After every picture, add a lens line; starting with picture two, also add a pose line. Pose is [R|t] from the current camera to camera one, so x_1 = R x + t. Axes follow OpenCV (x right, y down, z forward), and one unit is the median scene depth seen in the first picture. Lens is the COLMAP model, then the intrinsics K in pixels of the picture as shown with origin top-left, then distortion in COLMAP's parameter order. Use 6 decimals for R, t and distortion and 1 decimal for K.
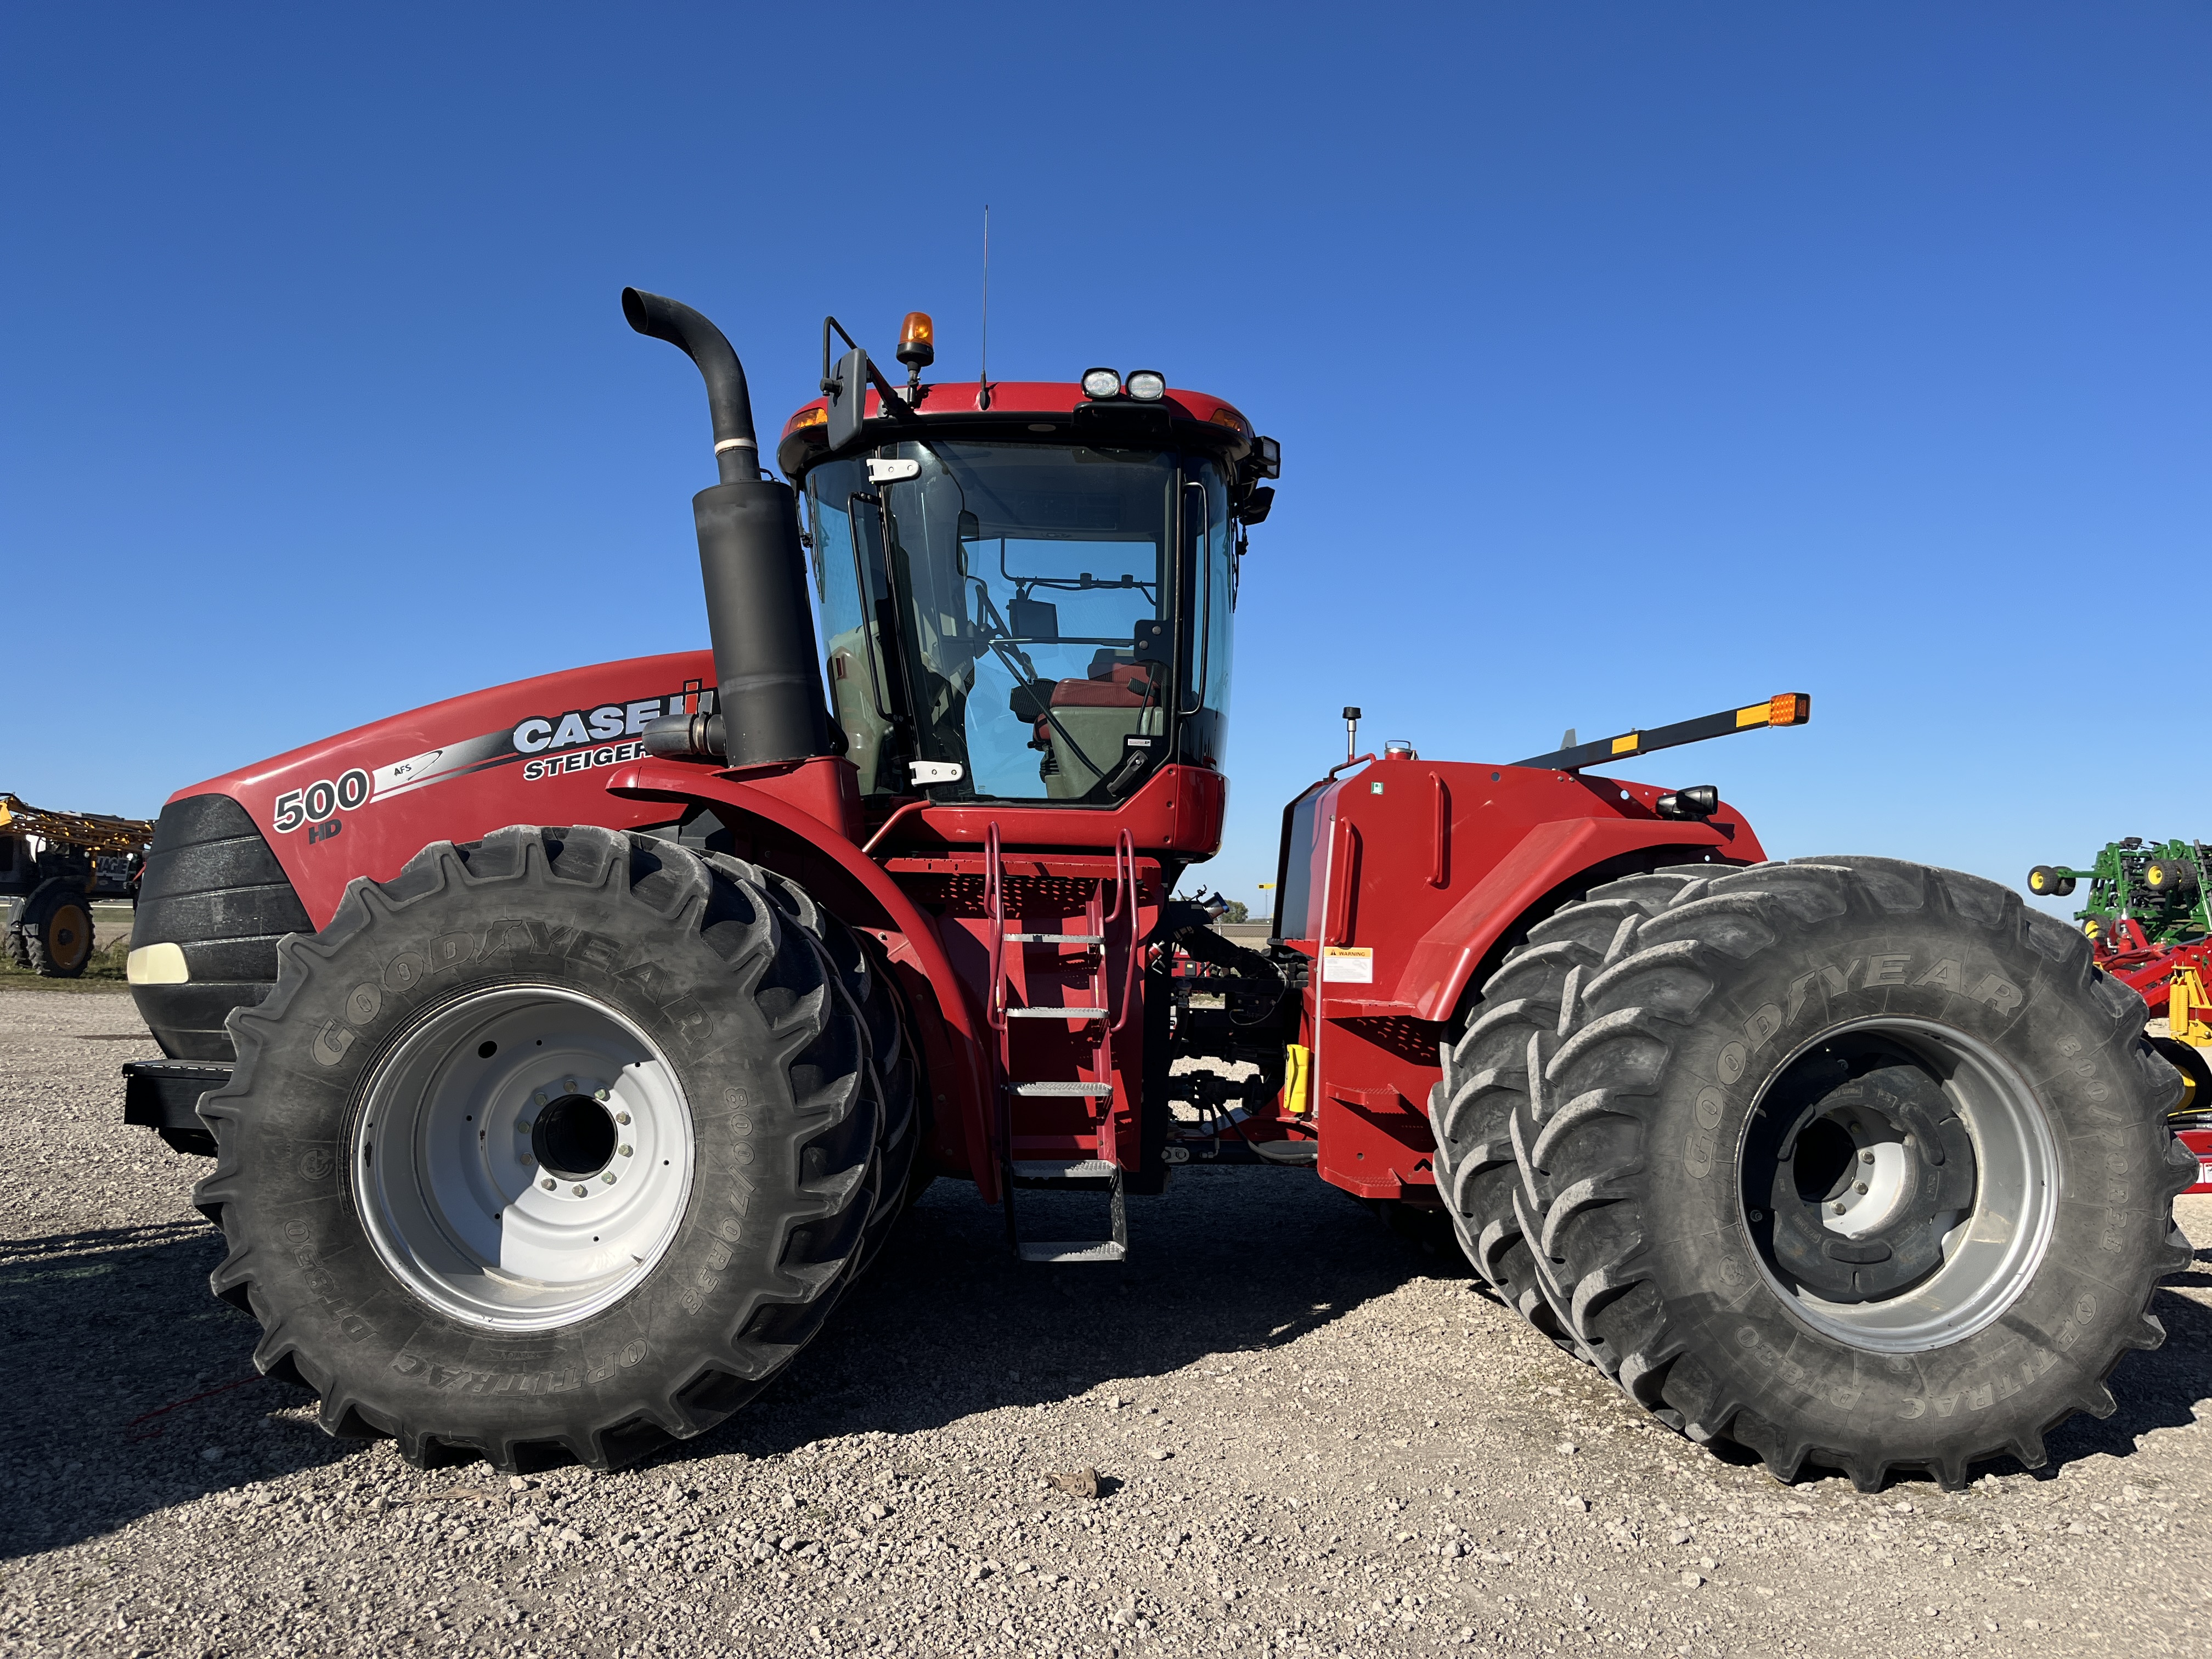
lens RADIAL K [[1721.1, 0, 1105.3], [0, 1721.1, 837.6], [0, 0, 1]] dist [0.024050, -0.018019]
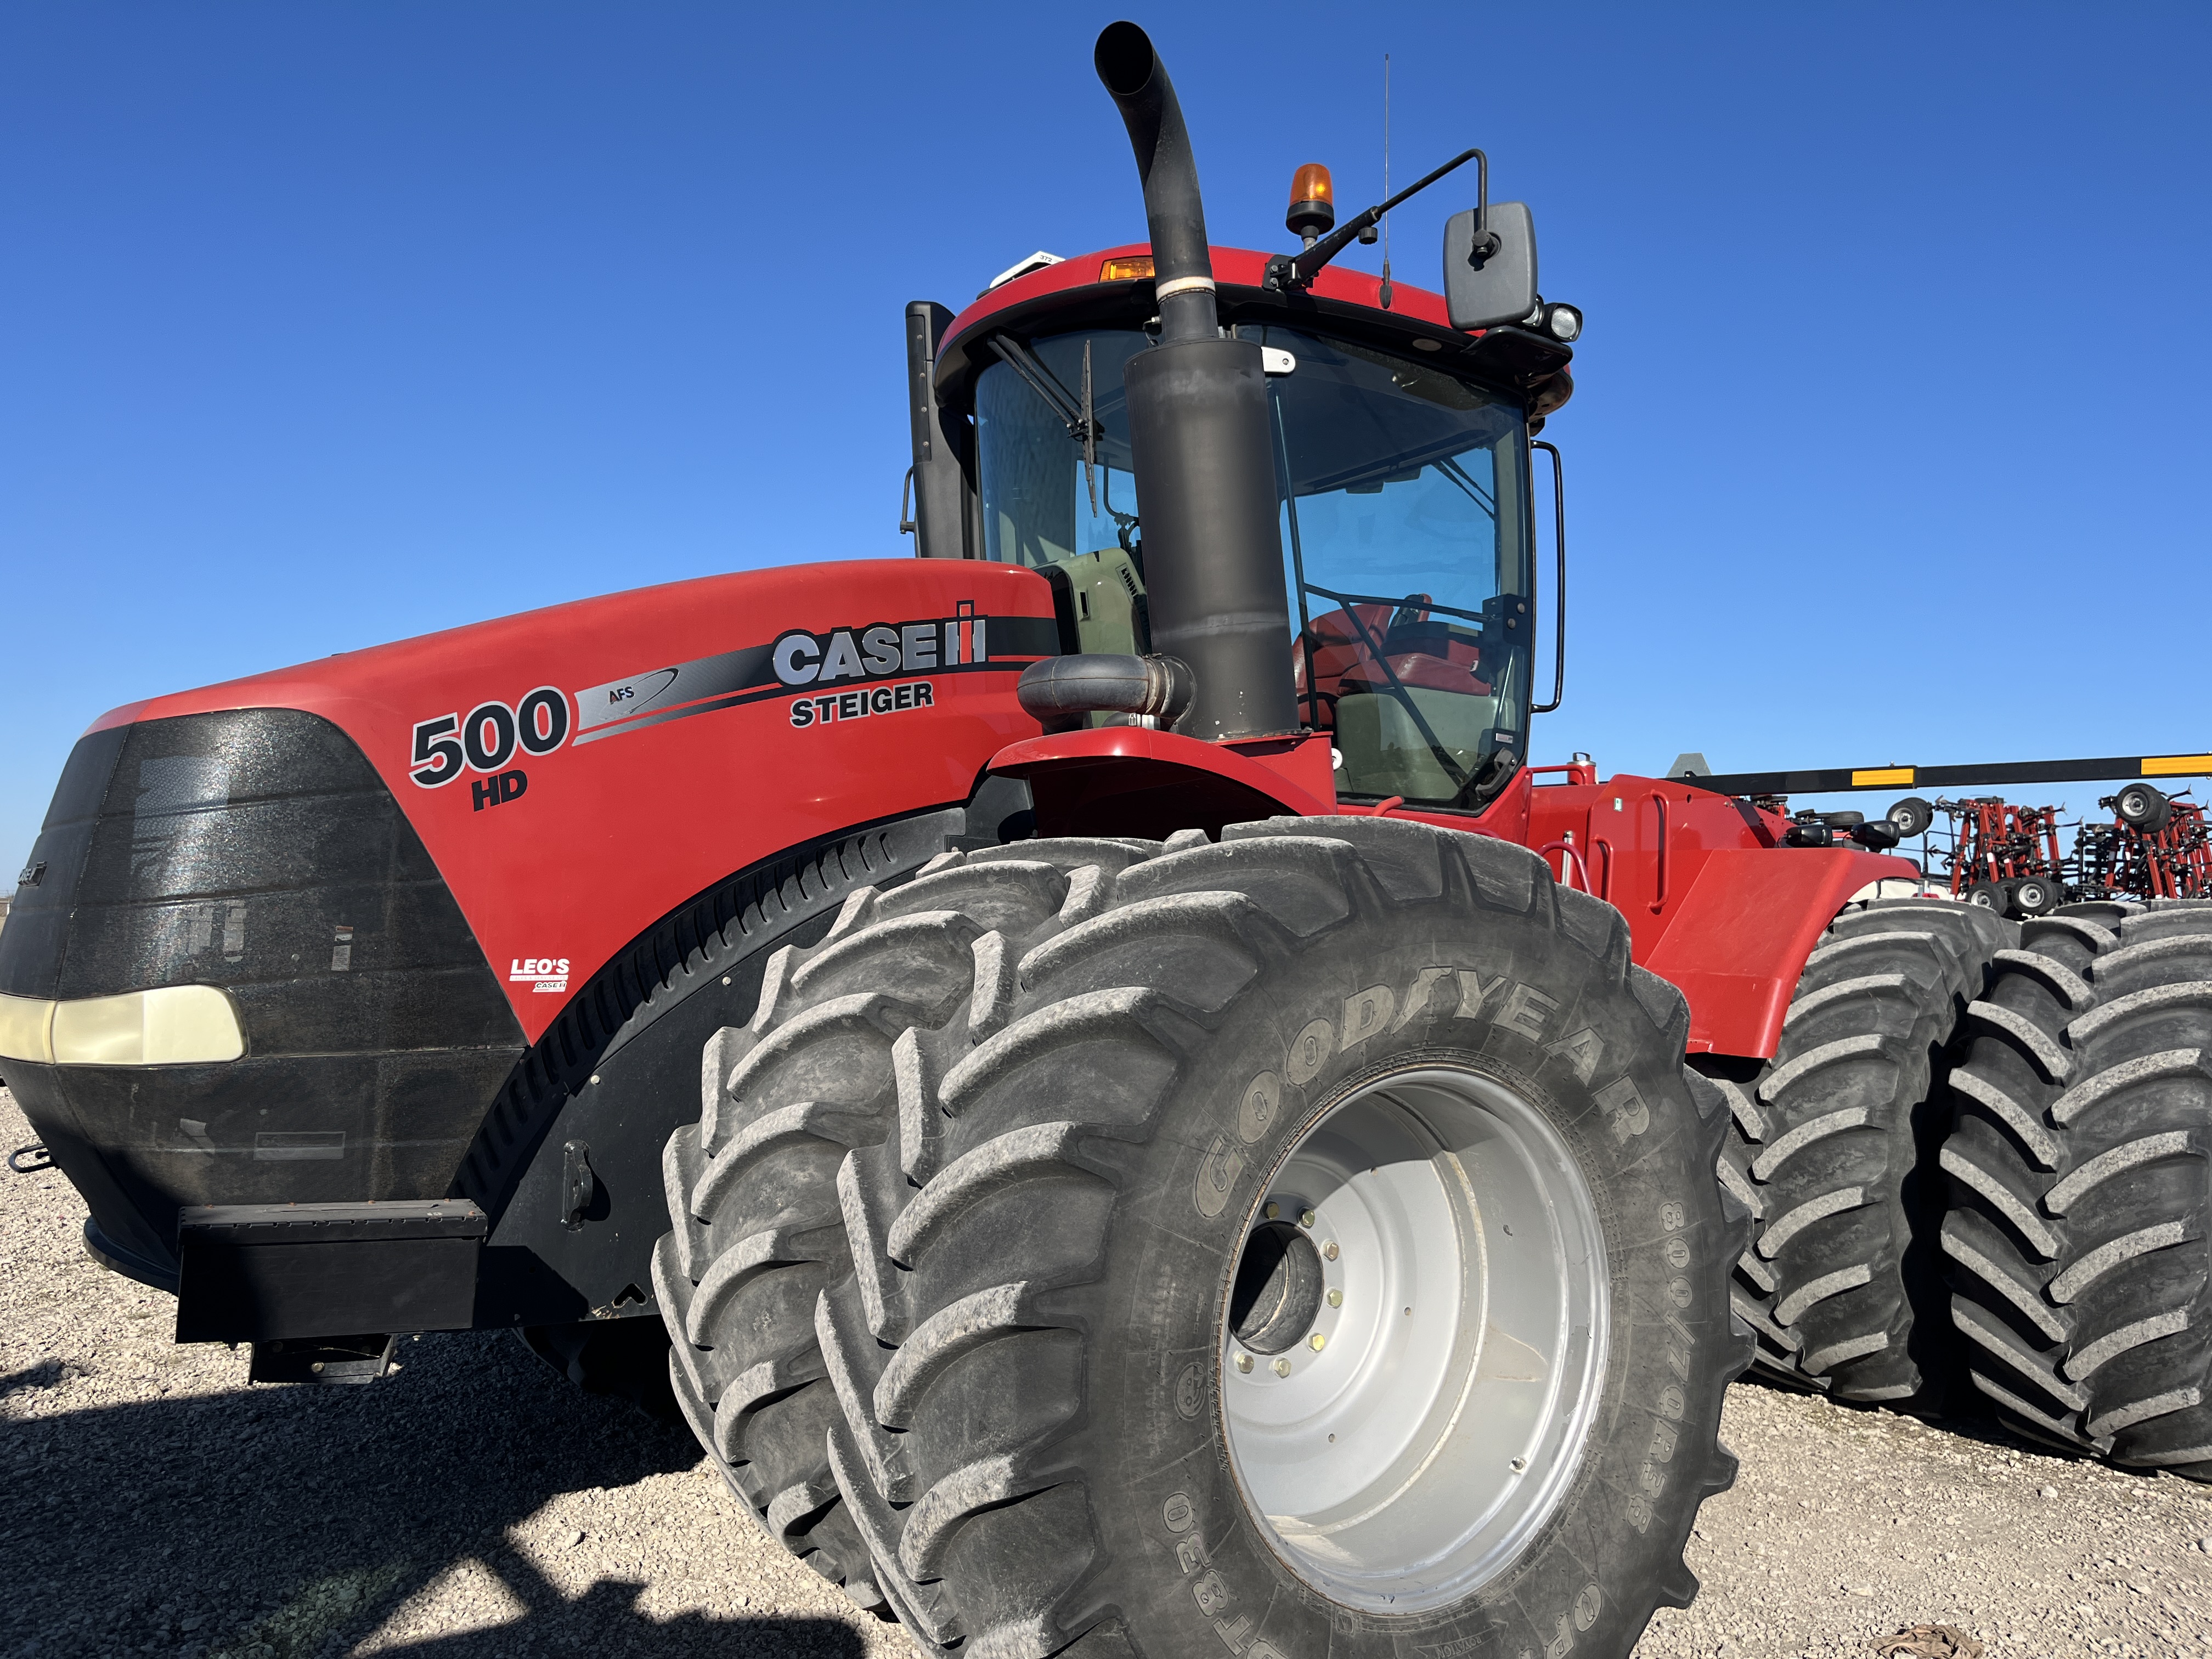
lens RADIAL K [[1721.1, 0, 1093.4], [0, 1721.1, 816.4], [0, 0, 1]] dist [0.024050, -0.018019]
pose [[0.823032, 0.046631, 0.566078, -0.817550], [-0.044251, 0.998859, -0.017944, 0.009191], [-0.566269, -0.010281, 0.824157, 0.543222]]
